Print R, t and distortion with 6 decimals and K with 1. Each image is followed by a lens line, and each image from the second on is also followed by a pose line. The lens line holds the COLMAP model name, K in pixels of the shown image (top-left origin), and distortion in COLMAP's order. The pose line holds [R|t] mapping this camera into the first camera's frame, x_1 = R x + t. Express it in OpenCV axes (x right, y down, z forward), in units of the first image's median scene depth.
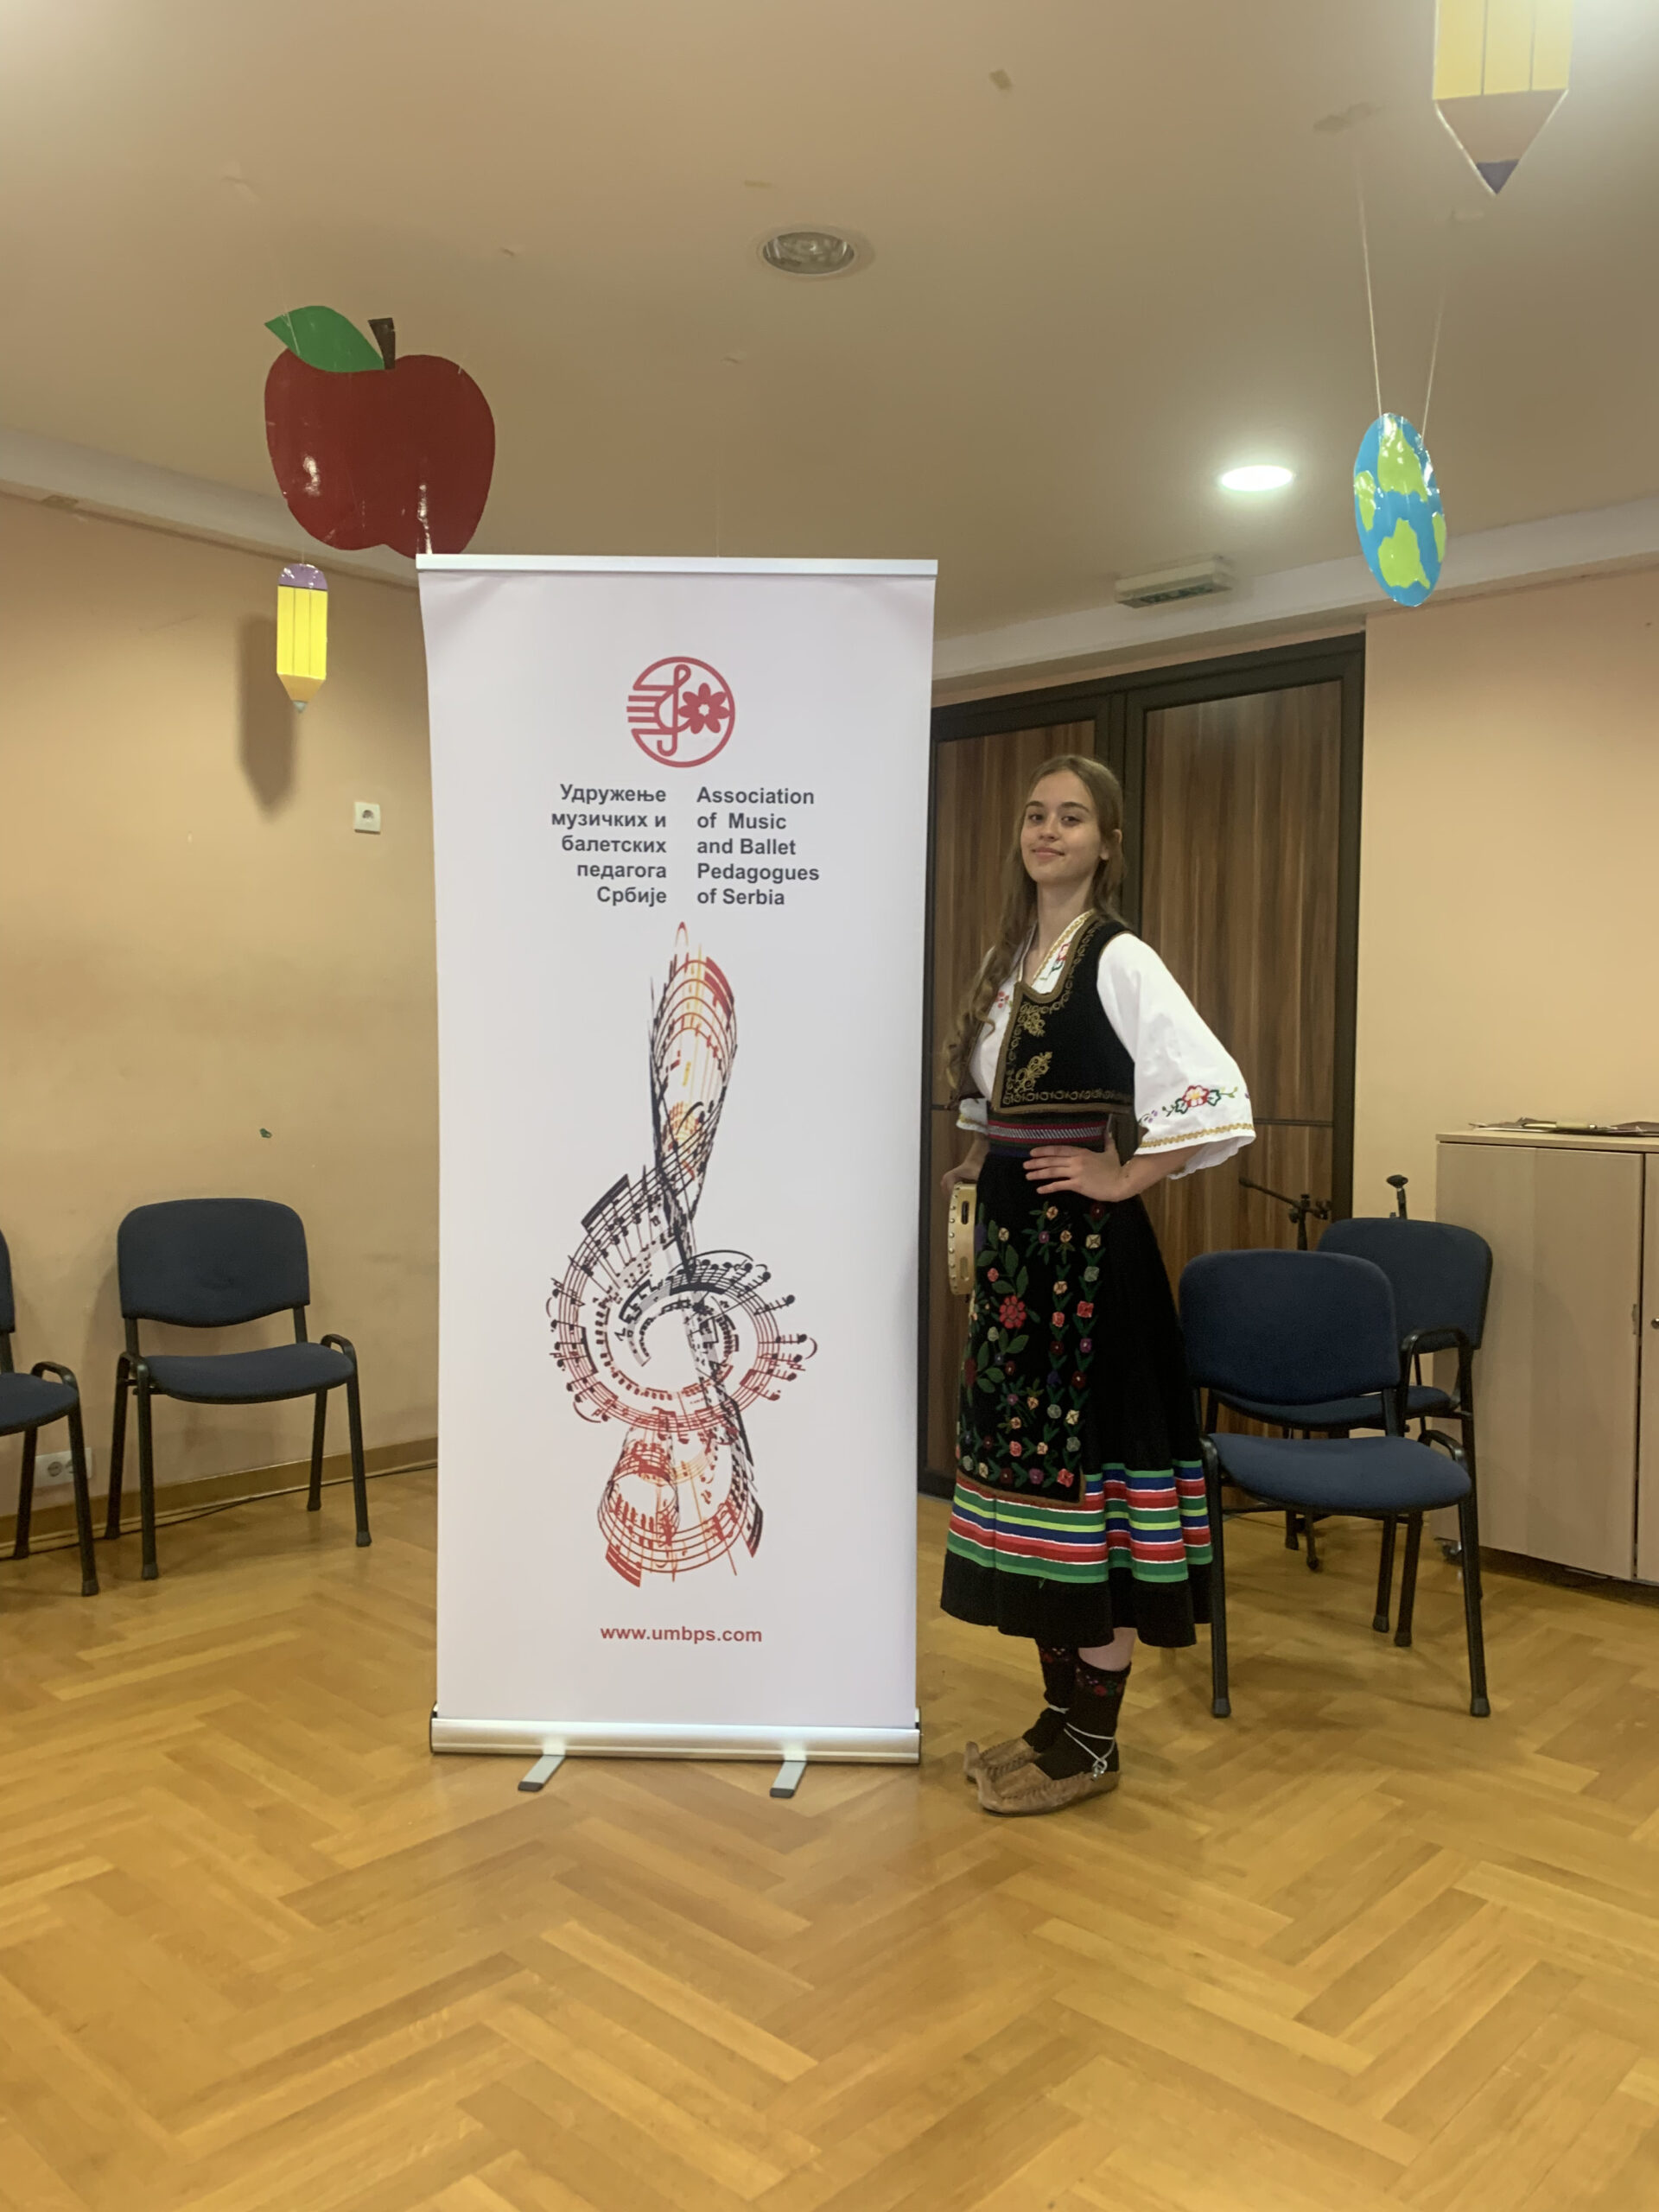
lens RADIAL K [[1679.9, 0, 859.8], [0, 1679.9, 1088.3], [0, 0, 1]] dist [0.145903, -0.298571]
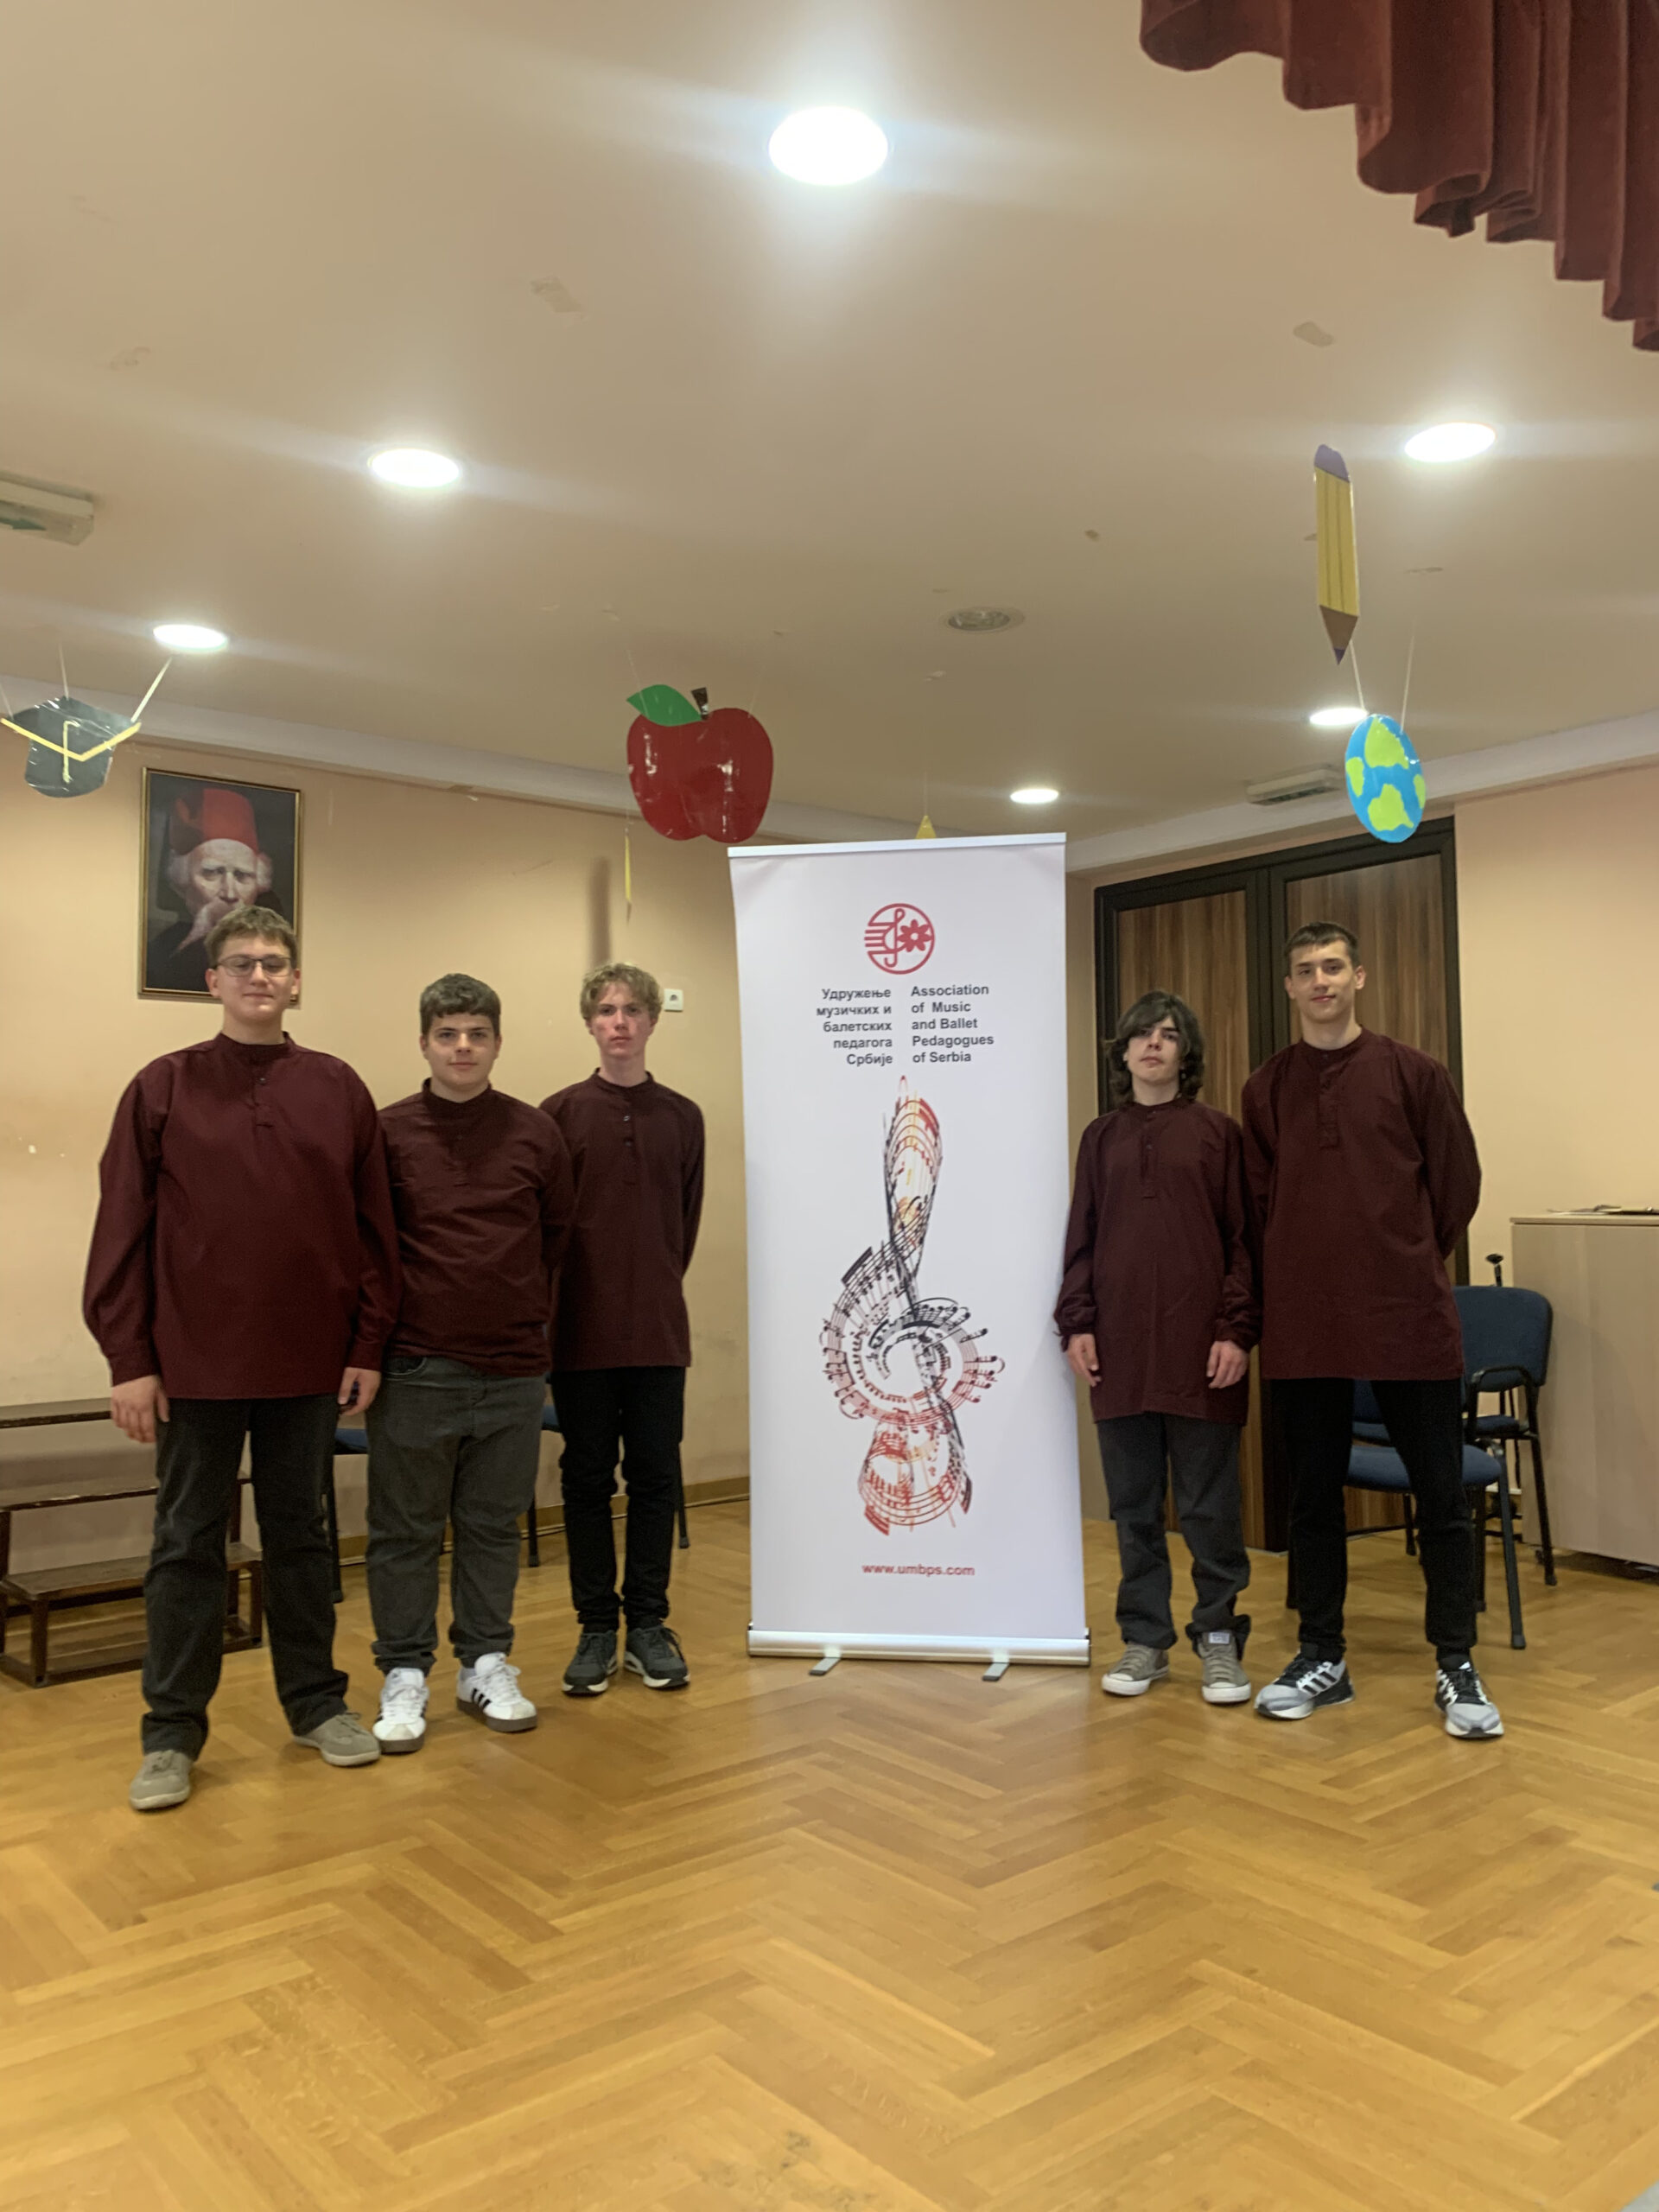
lens RADIAL K [[1711.1, 0, 863.7], [0, 1711.1, 1069.4], [0, 0, 1]] dist [0.107561, -0.174024]
pose [[0.989580, -0.036777, -0.139209, 0.069874], [0.024390, 0.995674, -0.089659, 0.030633], [0.141904, 0.085330, 0.986196, -0.492311]]
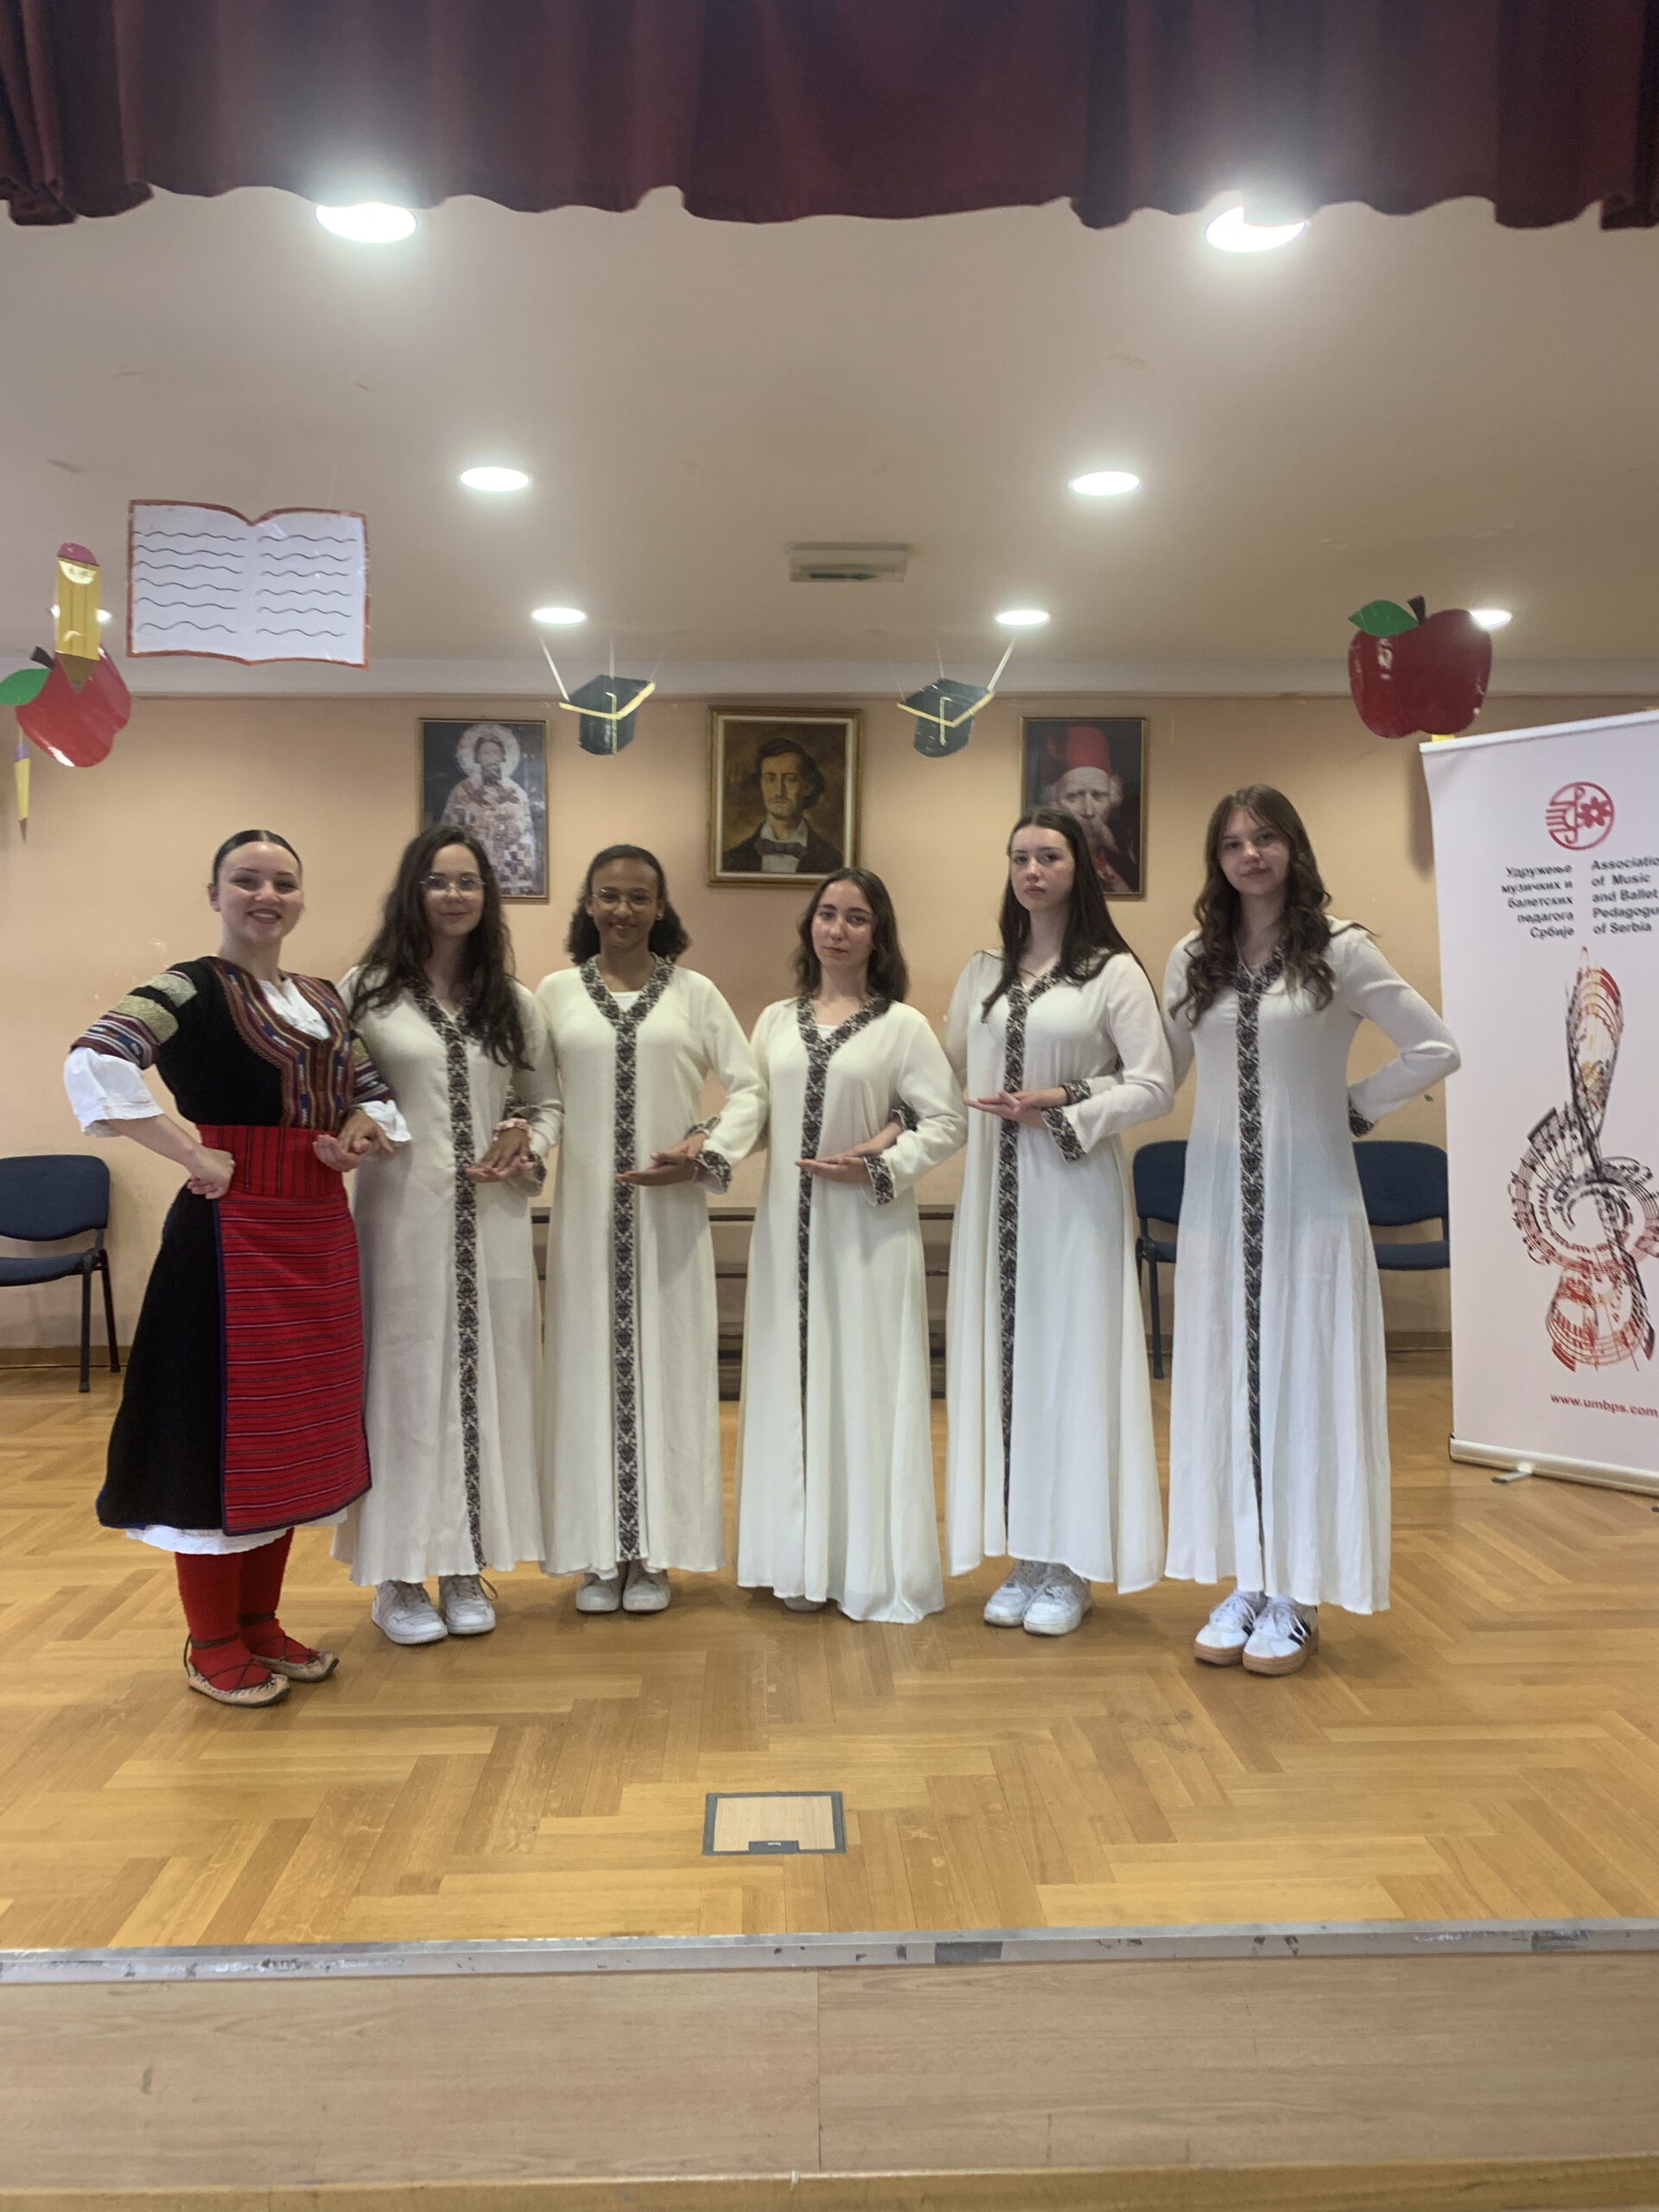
lens RADIAL K [[1713.2, 0, 813.7], [0, 1713.2, 1090.6], [0, 0, 1]] dist [0.005606, -0.008344]
pose [[0.696377, -0.005547, -0.717655, 0.529578], [0.002361, 0.999982, -0.005438, 0.042077], [0.717673, 0.002092, 0.696377, -0.618423]]
